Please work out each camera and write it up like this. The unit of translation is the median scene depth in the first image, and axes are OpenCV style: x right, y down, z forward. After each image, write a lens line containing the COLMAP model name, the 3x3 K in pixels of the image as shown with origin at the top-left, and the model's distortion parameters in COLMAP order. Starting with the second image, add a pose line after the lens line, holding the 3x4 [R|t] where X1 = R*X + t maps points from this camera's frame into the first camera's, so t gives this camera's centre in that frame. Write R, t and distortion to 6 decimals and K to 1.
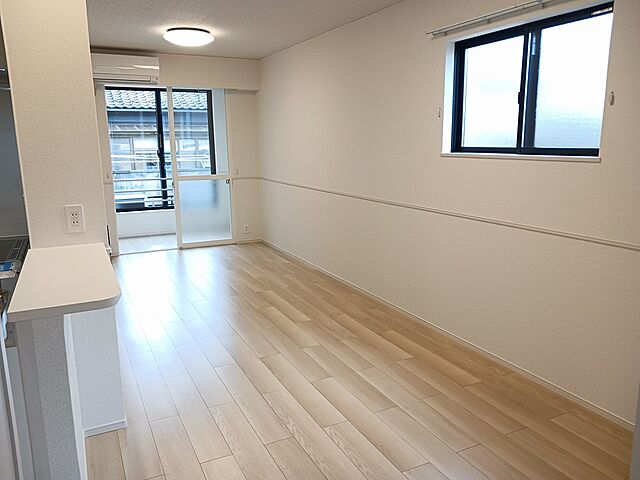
lens RADIAL K [[508.3, 0, 322.6], [0, 508.3, 245.8], [0, 0, 1]] dist [0.030153, -0.006719]
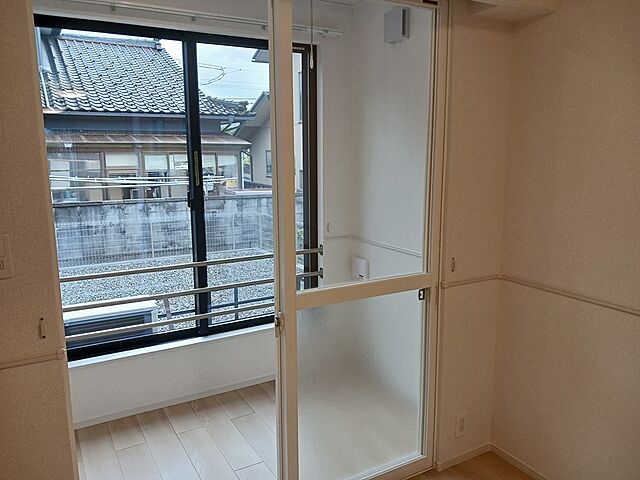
lens RADIAL K [[508.3, 0, 320.5], [0, 508.3, 237.6], [0, 0, 1]] dist [0.030153, -0.006719]
pose [[0.998430, -0.004166, 0.055855, -0.246836], [0.005815, 0.999551, -0.029382, -0.141059], [-0.055707, 0.029661, 0.998006, 0.622360]]
